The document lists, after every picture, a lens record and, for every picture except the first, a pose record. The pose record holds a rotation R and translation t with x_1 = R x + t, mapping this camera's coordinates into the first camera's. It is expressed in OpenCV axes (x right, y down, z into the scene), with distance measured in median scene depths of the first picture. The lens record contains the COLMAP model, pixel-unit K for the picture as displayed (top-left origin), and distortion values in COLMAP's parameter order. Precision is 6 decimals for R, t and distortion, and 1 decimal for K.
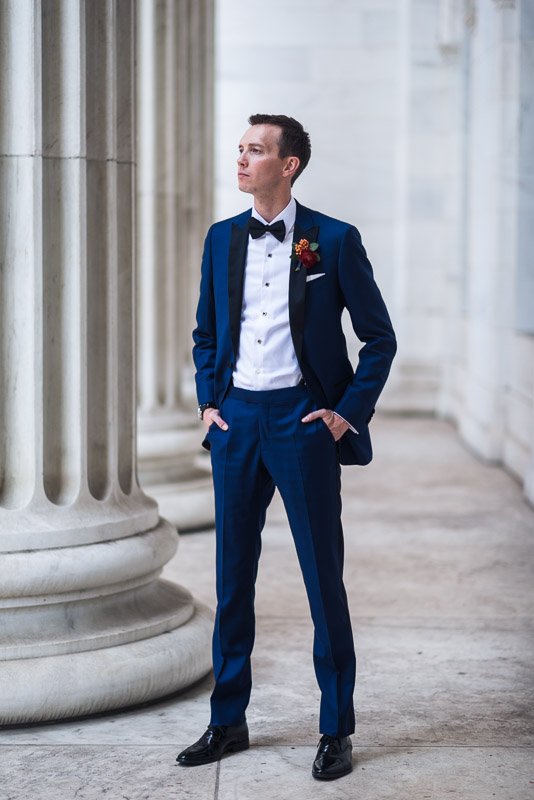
lens RADIAL K [[1934.2, 0, 267.1], [0, 1934.2, 400.0], [0, 0, 1]] dist [-0.010273, 0.000000]
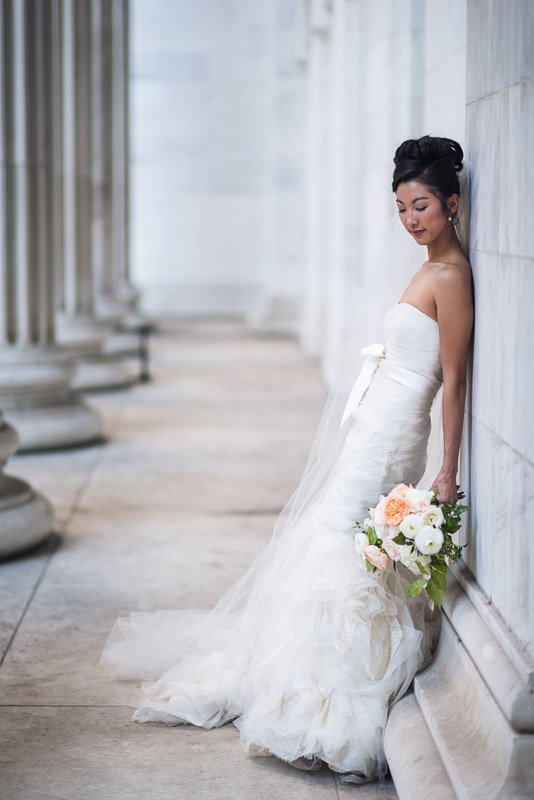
lens RADIAL K [[1934.2, 0, 266.9], [0, 1934.2, 400.0], [0, 0, 1]] dist [-0.010273, 0.000000]
pose [[0.999677, -0.005021, 0.024933, 0.090962], [0.004537, 0.999801, 0.019403, 0.068063], [-0.025025, -0.019283, 0.999501, -0.886514]]
